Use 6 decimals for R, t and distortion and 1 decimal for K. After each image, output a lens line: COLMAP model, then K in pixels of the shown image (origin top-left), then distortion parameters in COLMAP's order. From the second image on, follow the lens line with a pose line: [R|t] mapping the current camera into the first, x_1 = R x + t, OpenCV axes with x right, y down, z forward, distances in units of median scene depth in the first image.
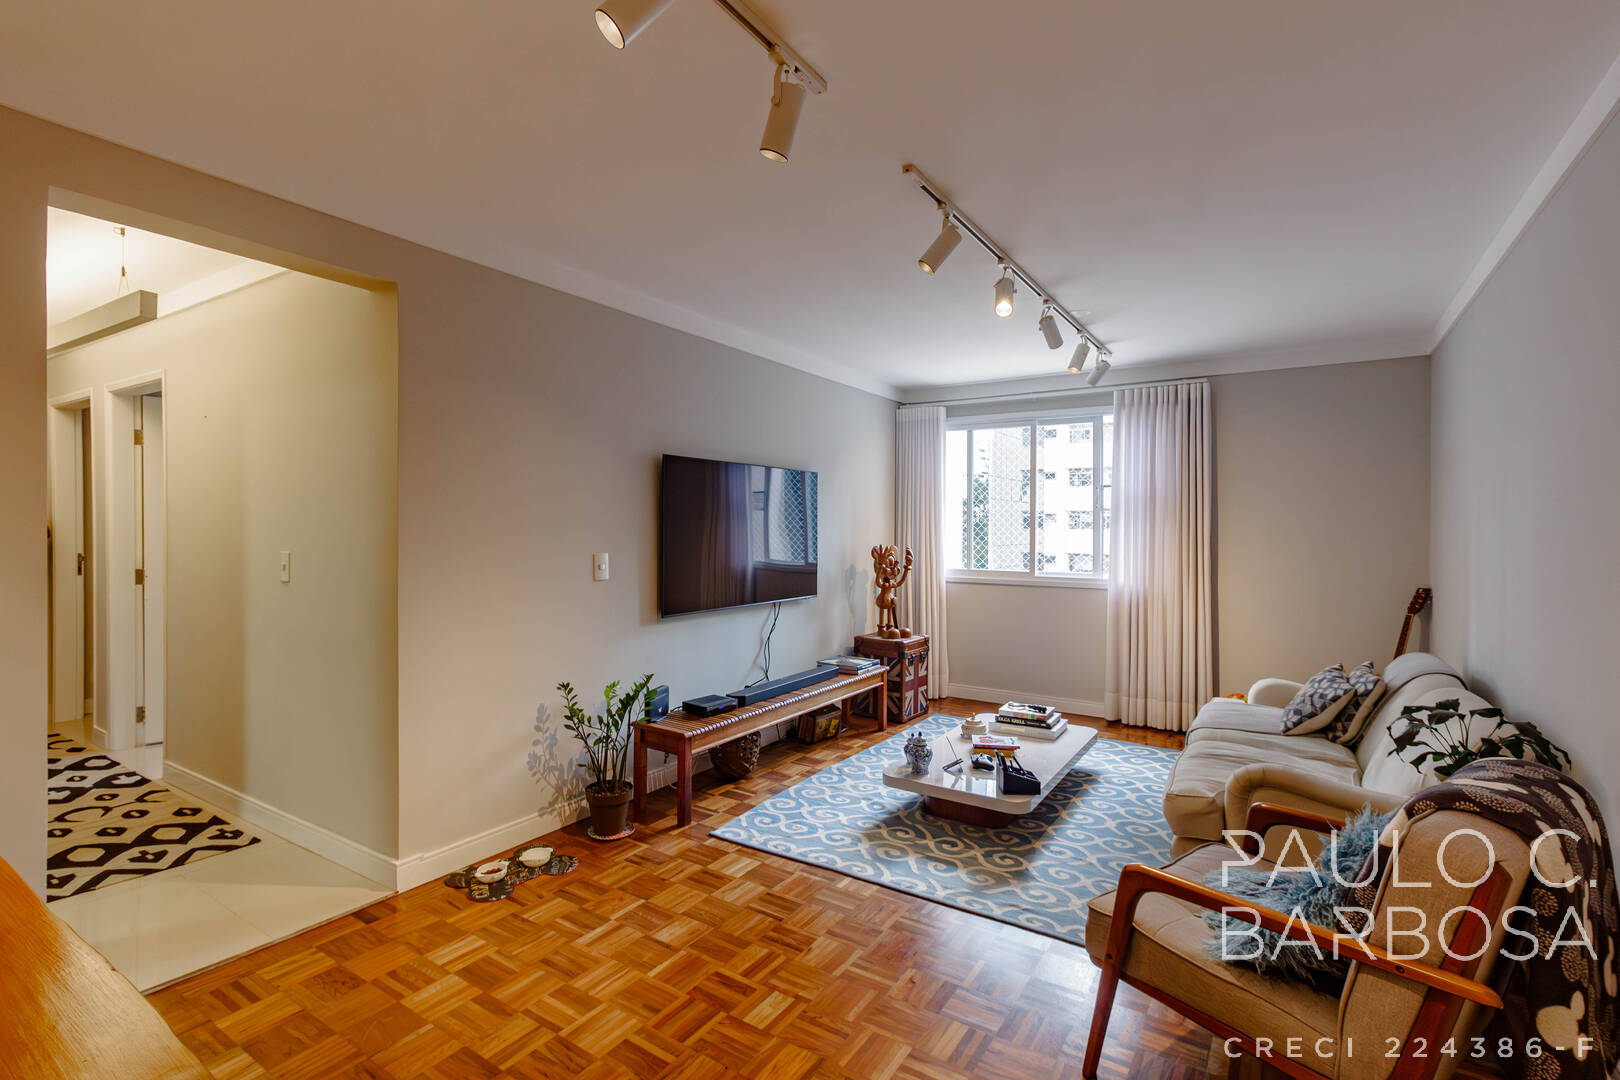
lens RADIAL K [[750.2, 0, 815.1], [0, 750.2, 521.0], [0, 0, 1]] dist [0.002935, 0.000840]
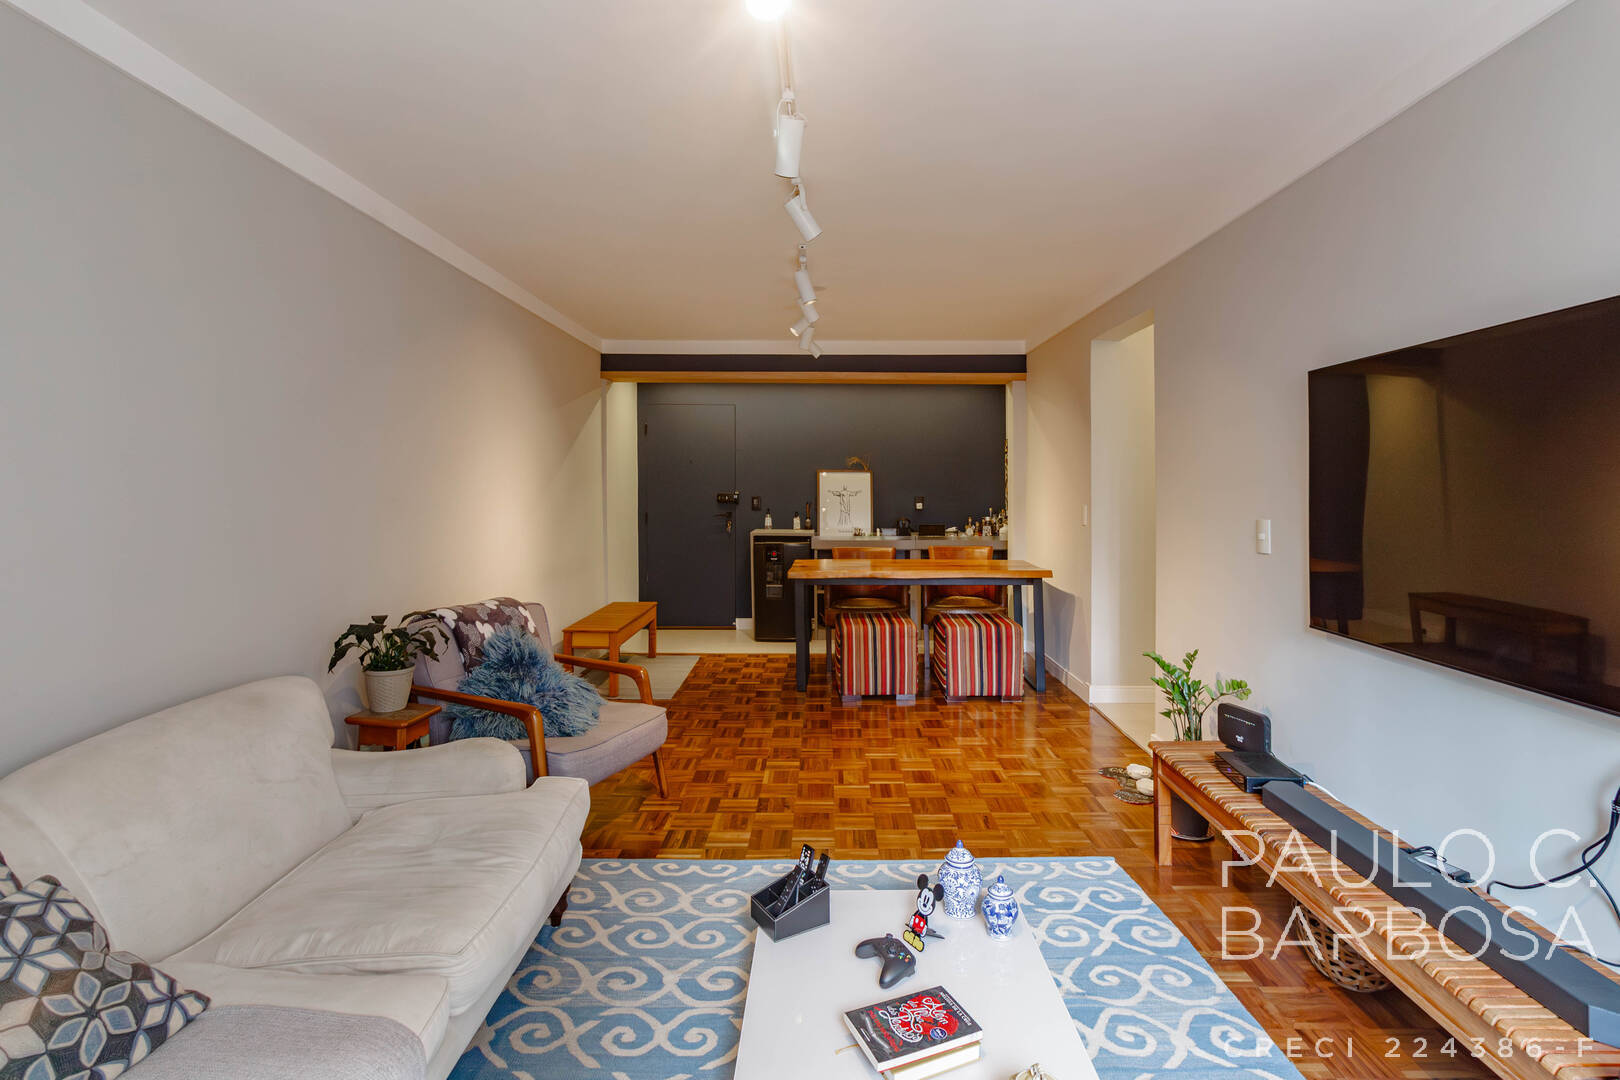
lens RADIAL K [[750.2, 0, 815.1], [0, 750.2, 521.0], [0, 0, 1]] dist [0.002935, 0.000840]
pose [[-0.844777, 0.017670, -0.534826, 0.506599], [-0.000869, 0.999408, 0.034393, 0.017706], [0.535117, 0.029519, -0.844262, 1.346006]]
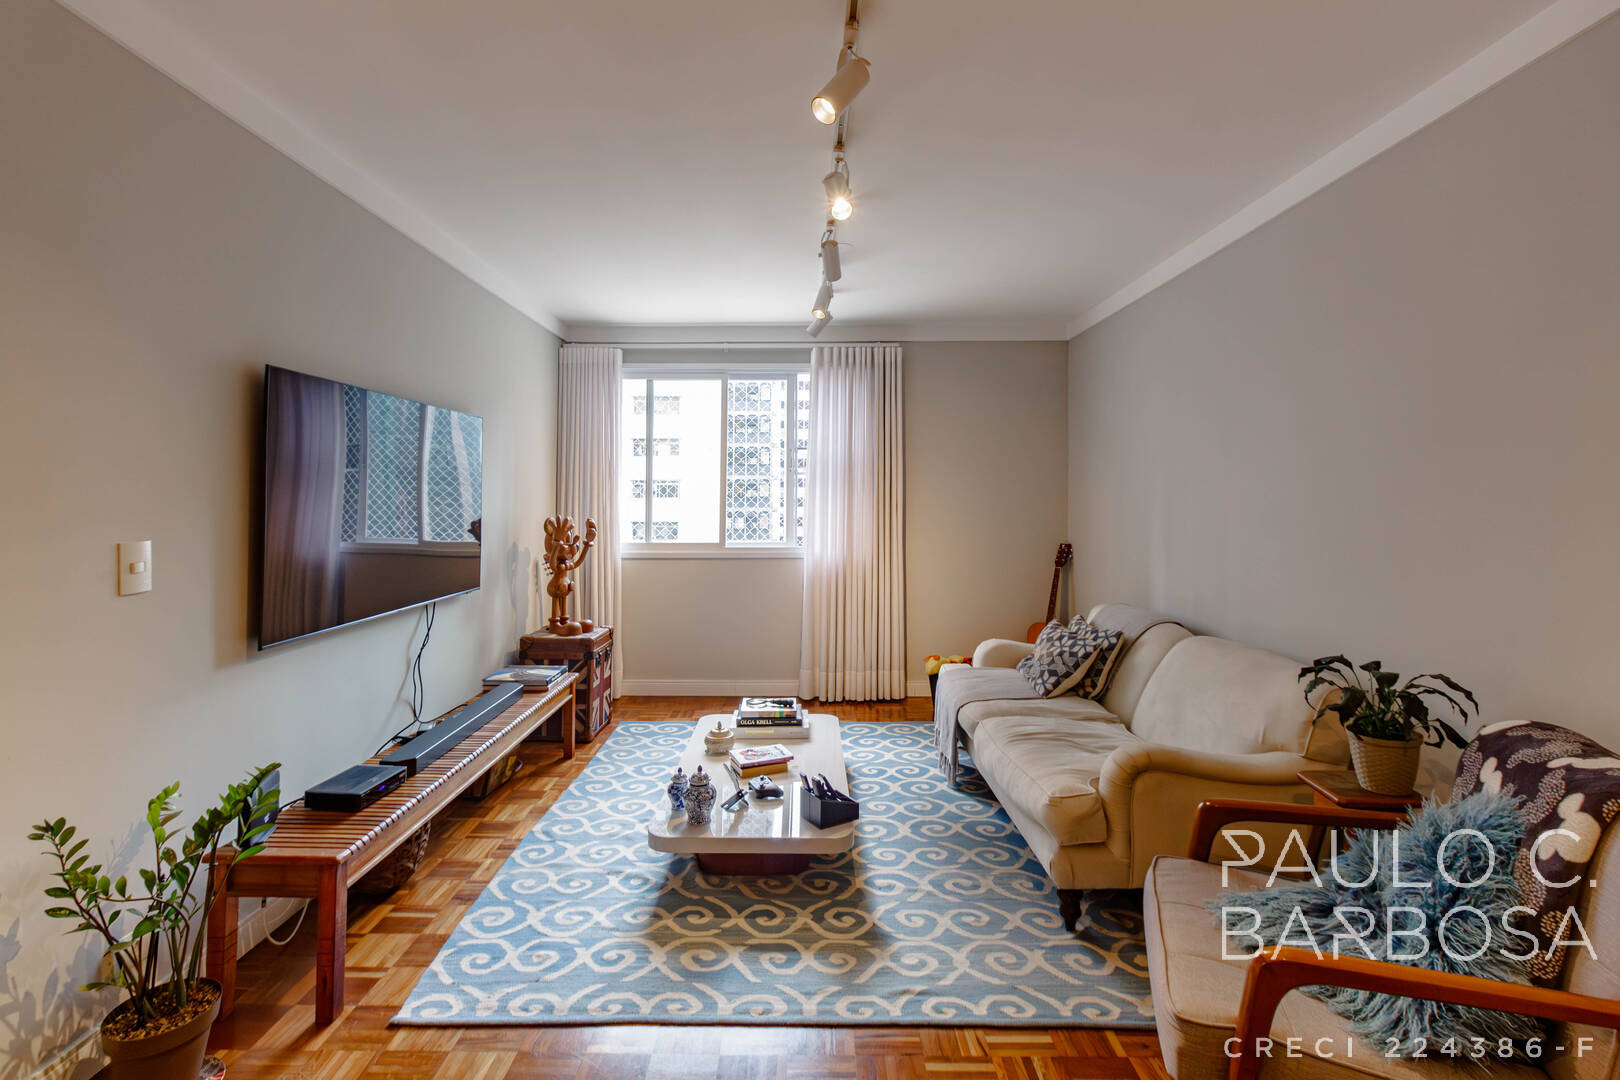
lens RADIAL K [[749.6, 0, 805.1], [0, 749.6, 476.9], [0, 0, 1]] dist [0.002328, 0.000960]
pose [[0.845668, 0.007731, 0.533654, -0.162130], [0.001944, 0.999844, -0.017566, 0.008320], [-0.533706, 0.015892, 0.845520, 0.299835]]
